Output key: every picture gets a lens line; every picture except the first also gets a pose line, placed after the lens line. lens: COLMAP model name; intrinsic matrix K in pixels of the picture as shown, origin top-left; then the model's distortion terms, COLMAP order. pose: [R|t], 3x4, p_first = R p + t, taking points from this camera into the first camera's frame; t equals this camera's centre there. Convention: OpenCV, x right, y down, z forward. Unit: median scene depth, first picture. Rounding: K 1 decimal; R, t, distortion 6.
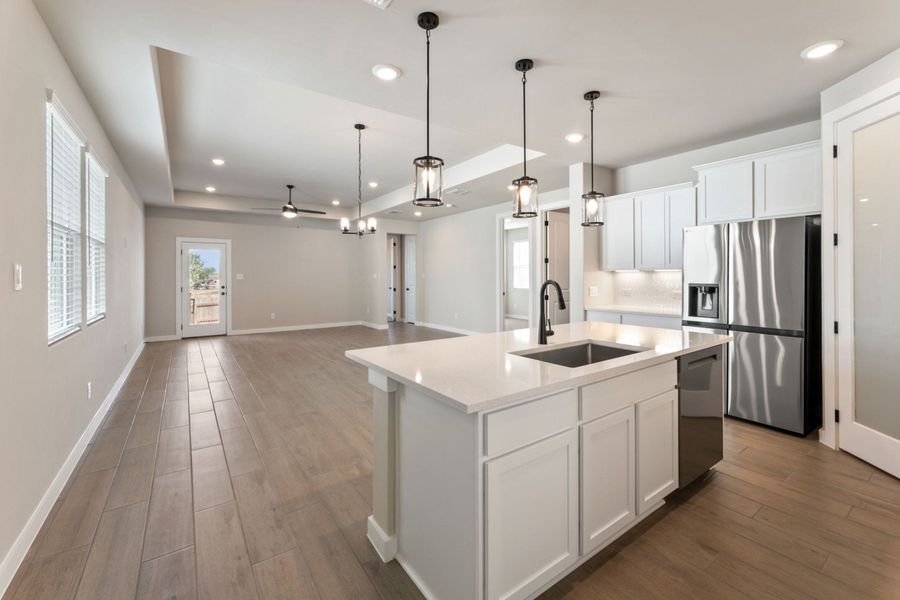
lens RADIAL K [[376.5, 0, 451.6], [0, 376.5, 272.3], [0, 0, 1]] dist [0.010660, 0.000254]
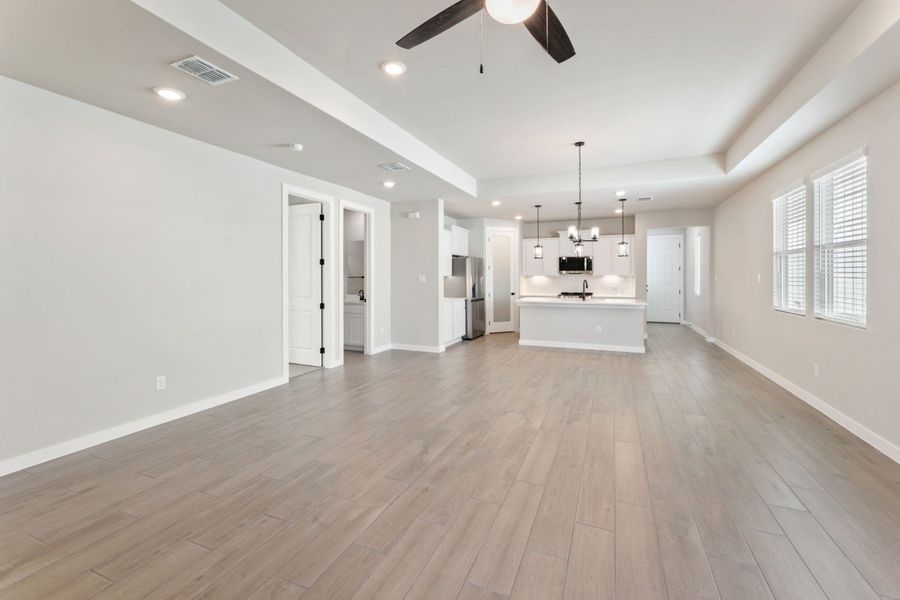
lens RADIAL K [[375.2, 0, 453.8], [0, 375.2, 280.5], [0, 0, 1]] dist [0.001346, -0.000179]
pose [[-0.524673, 0.000342, 0.851304, -0.656966], [-0.000253, 1.000000, -0.000558, 0.010886], [-0.851304, -0.000508, -0.524673, 1.264843]]
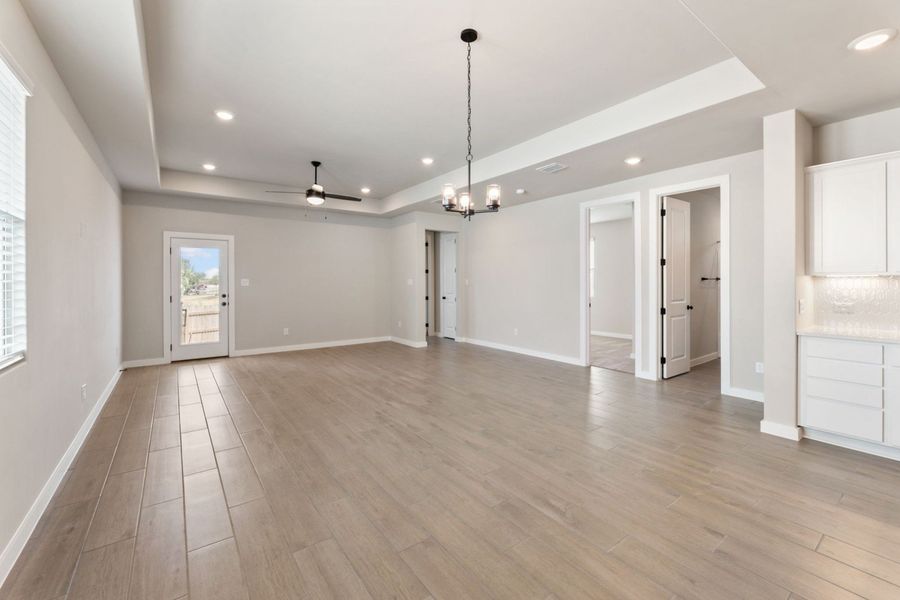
lens RADIAL K [[375.2, 0, 453.8], [0, 375.2, 280.5], [0, 0, 1]] dist [0.001346, -0.000179]
pose [[0.999668, 0.002306, 0.025667, -0.192886], [-0.002469, 0.999977, 0.006301, 0.001868], [-0.025652, -0.006363, 0.999651, 0.271591]]
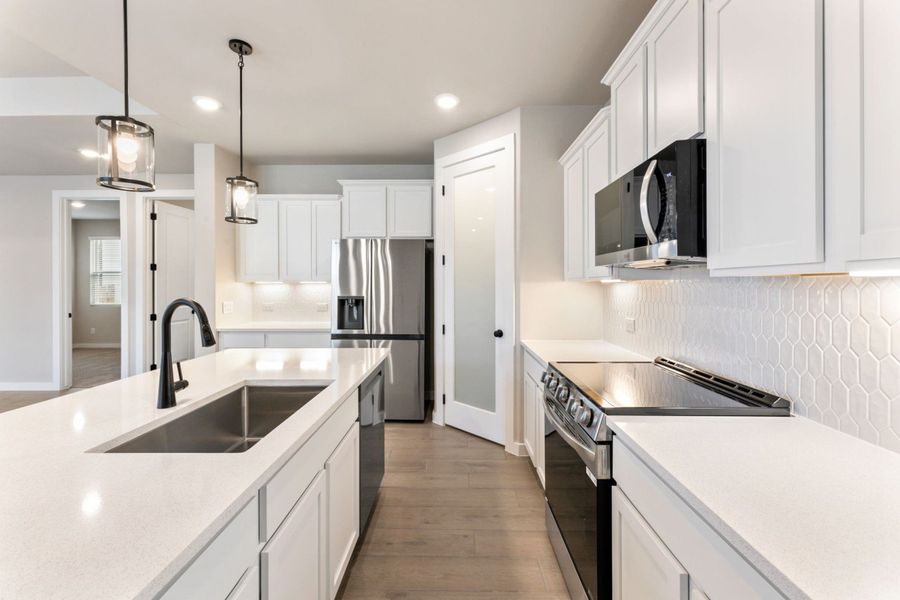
lens RADIAL K [[369.4, 0, 451.8], [0, 369.4, 286.4], [0, 0, 1]] dist [0.000718, 0.000081]
pose [[0.590336, 0.002938, 0.807152, 0.013378], [-0.009066, 0.999954, 0.002991, -0.000759], [-0.807107, -0.009084, 0.590336, 0.105531]]
